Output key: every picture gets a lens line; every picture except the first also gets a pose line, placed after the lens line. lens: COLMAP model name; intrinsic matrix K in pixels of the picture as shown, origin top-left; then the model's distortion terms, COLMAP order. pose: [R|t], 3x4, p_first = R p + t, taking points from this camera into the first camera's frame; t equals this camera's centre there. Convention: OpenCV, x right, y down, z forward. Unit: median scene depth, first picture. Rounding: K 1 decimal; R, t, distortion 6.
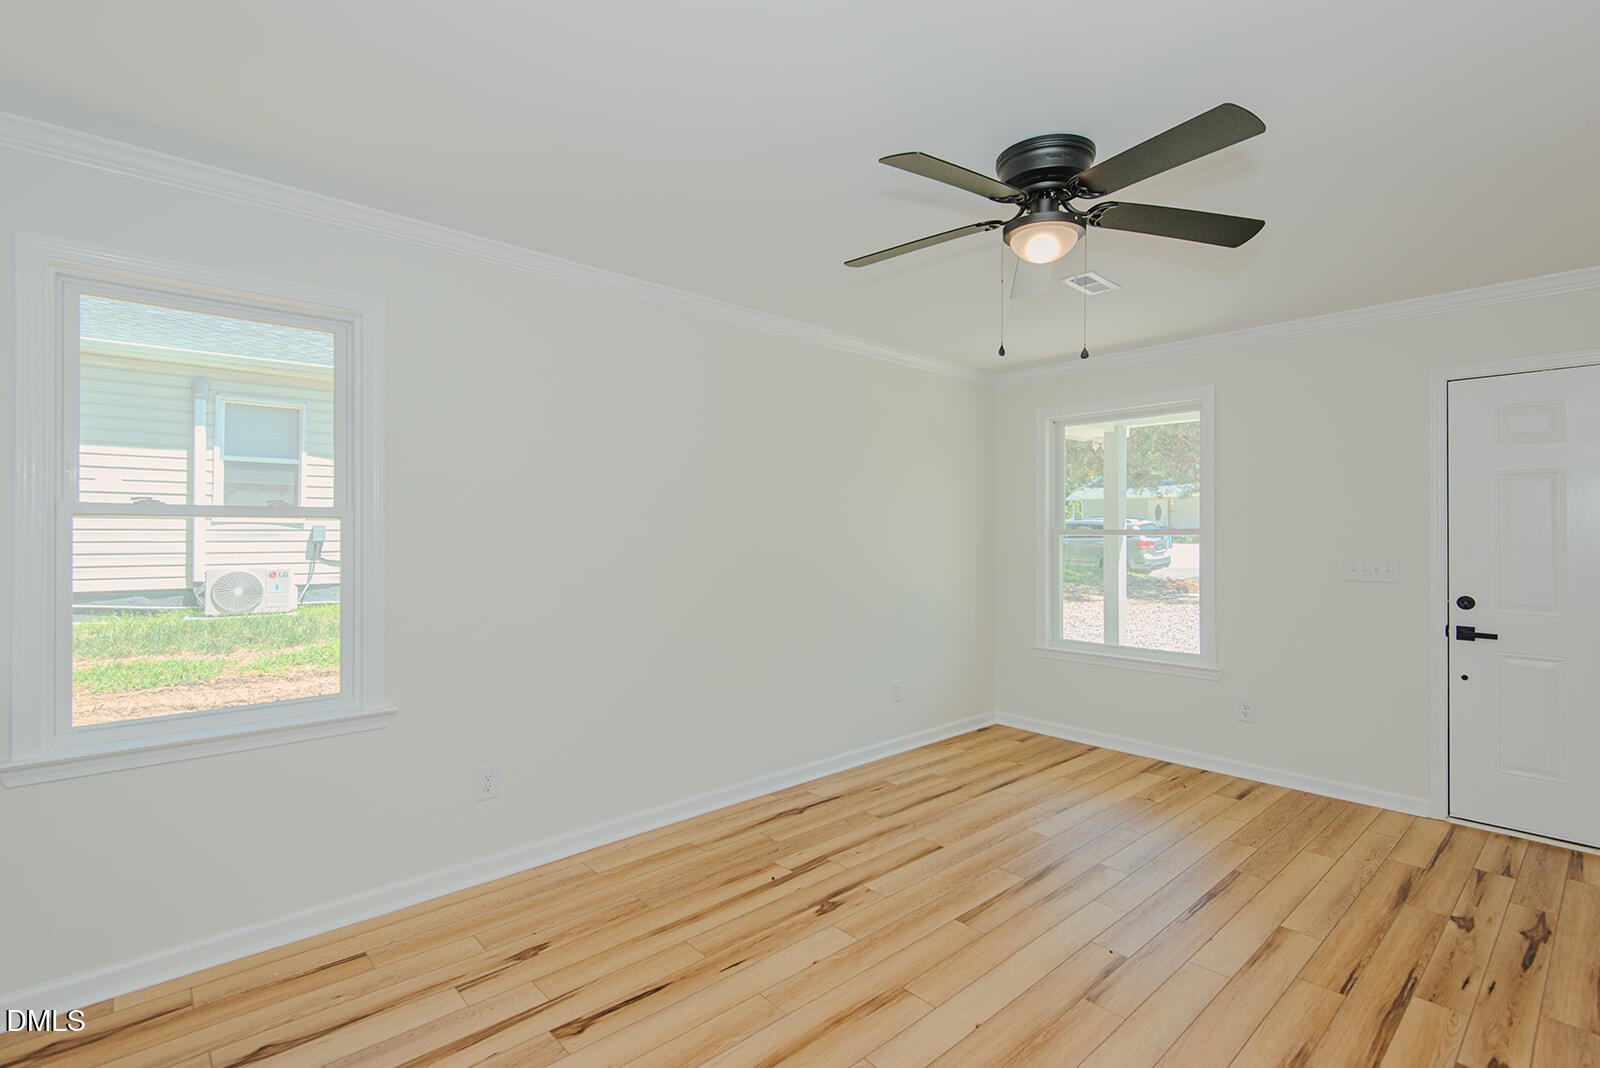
lens RADIAL K [[752.5, 0, 792.4], [0, 752.5, 548.8], [0, 0, 1]] dist [0.003995, -0.001612]
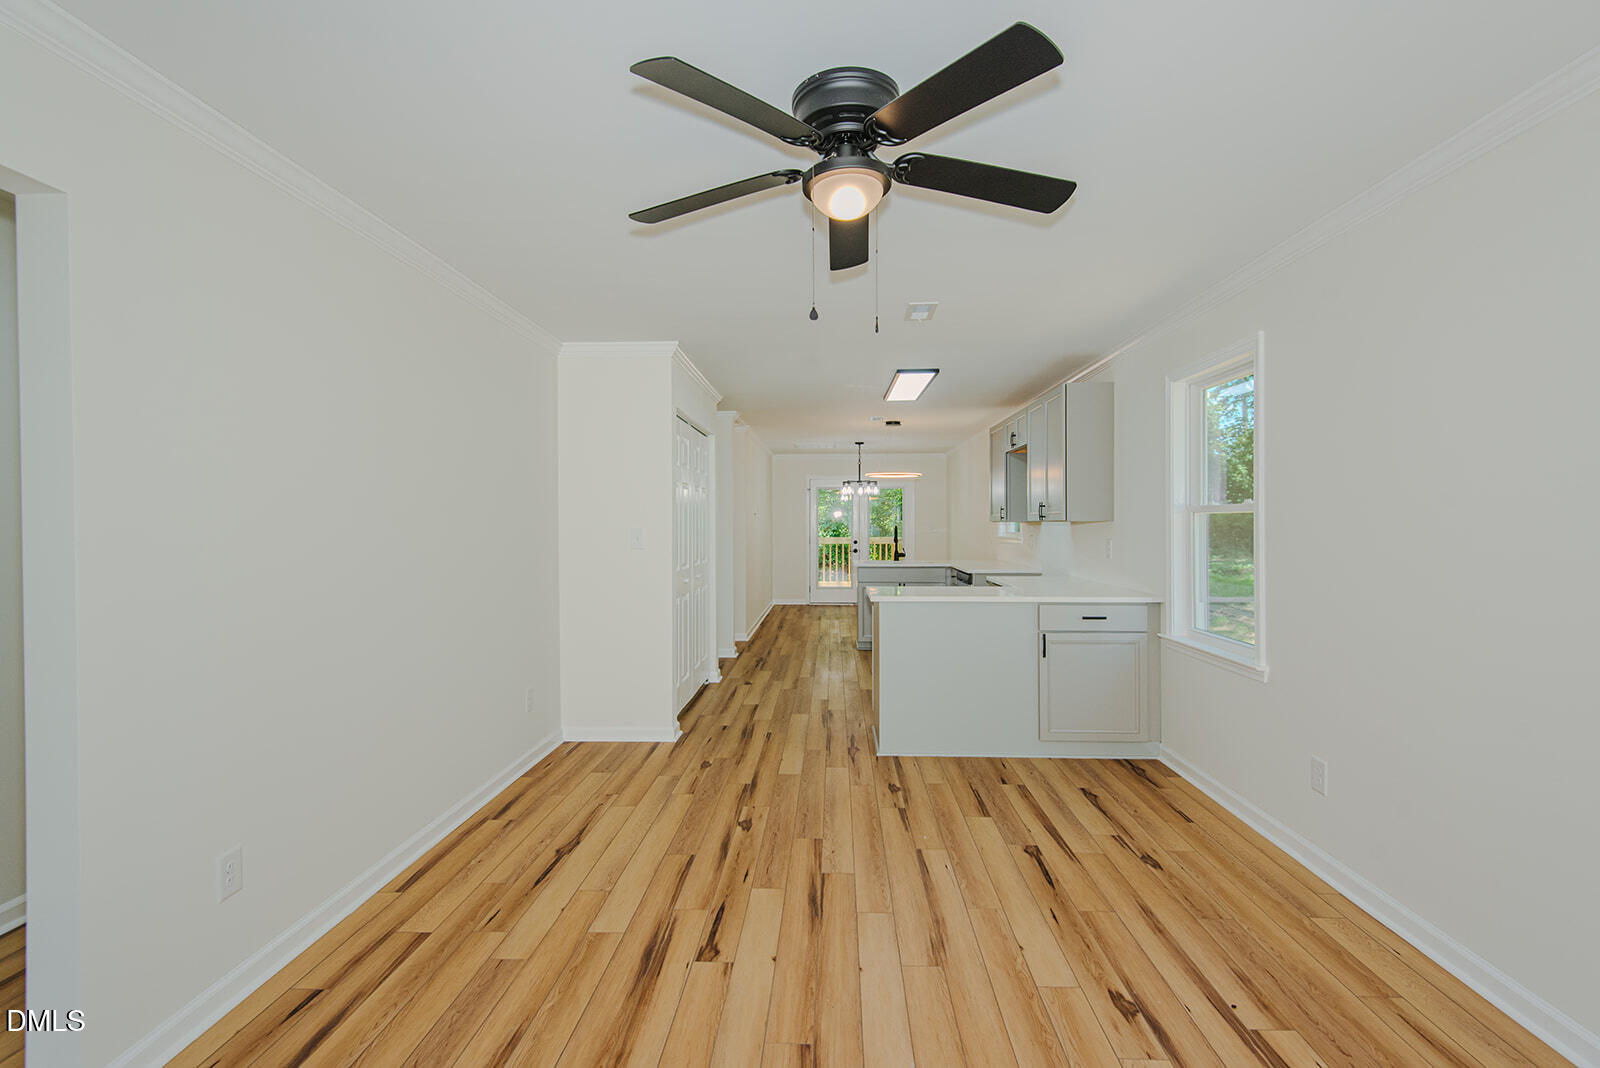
lens RADIAL K [[731.8, 0, 802.0], [0, 731.8, 524.8], [0, 0, 1]] dist [0.023090, -0.014435]
pose [[-0.703244, 0.004517, -0.710934, 0.810439], [-0.015275, 0.999653, 0.021461, -0.029496], [0.710784, 0.025952, -0.702931, 1.272363]]
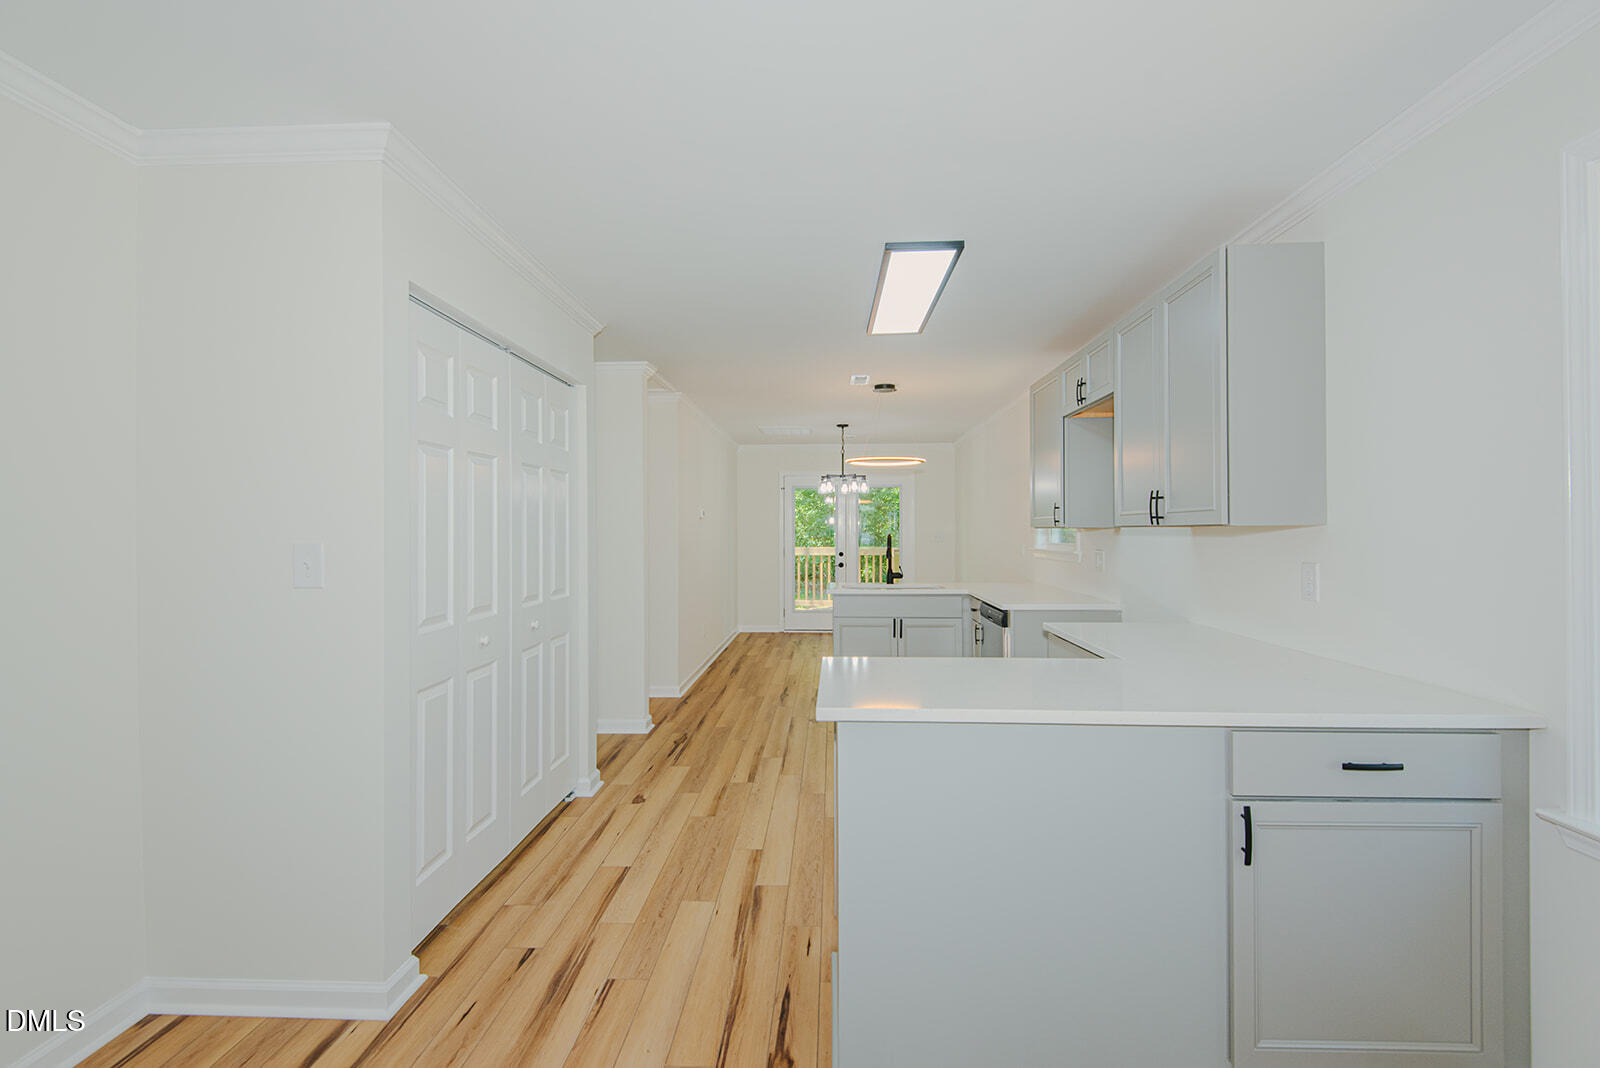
lens RADIAL K [[731.8, 0, 810.4], [0, 731.8, 531.9], [0, 0, 1]] dist [0.023090, -0.014435]
pose [[-0.693715, 0.005180, -0.720231, 0.058648], [-0.013997, 0.999688, 0.020672, -0.012710], [0.720114, 0.024421, -0.693426, 0.717260]]
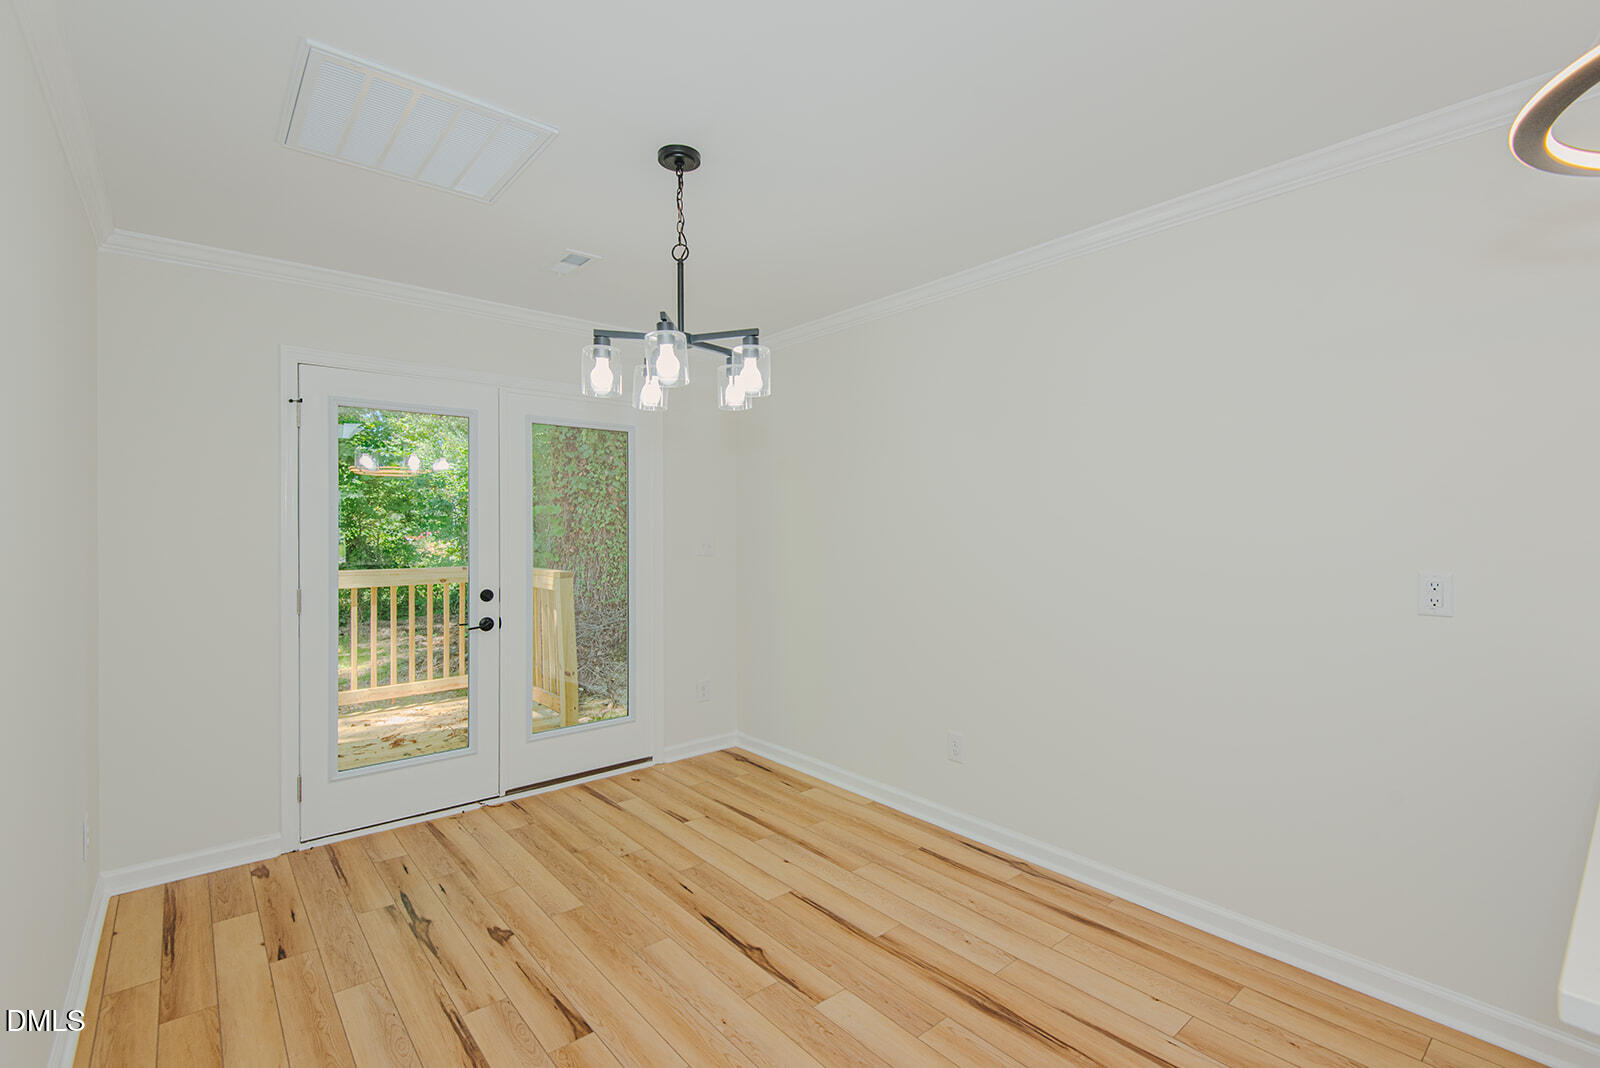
lens RADIAL K [[731.8, 0, 804.3], [0, 731.8, 525.7], [0, 0, 1]] dist [0.023090, -0.014435]
pose [[-0.038291, -0.000021, -0.999267, -1.342884], [-0.024543, 0.999698, 0.000920, 0.026346], [0.998965, 0.024561, -0.038280, -1.074999]]
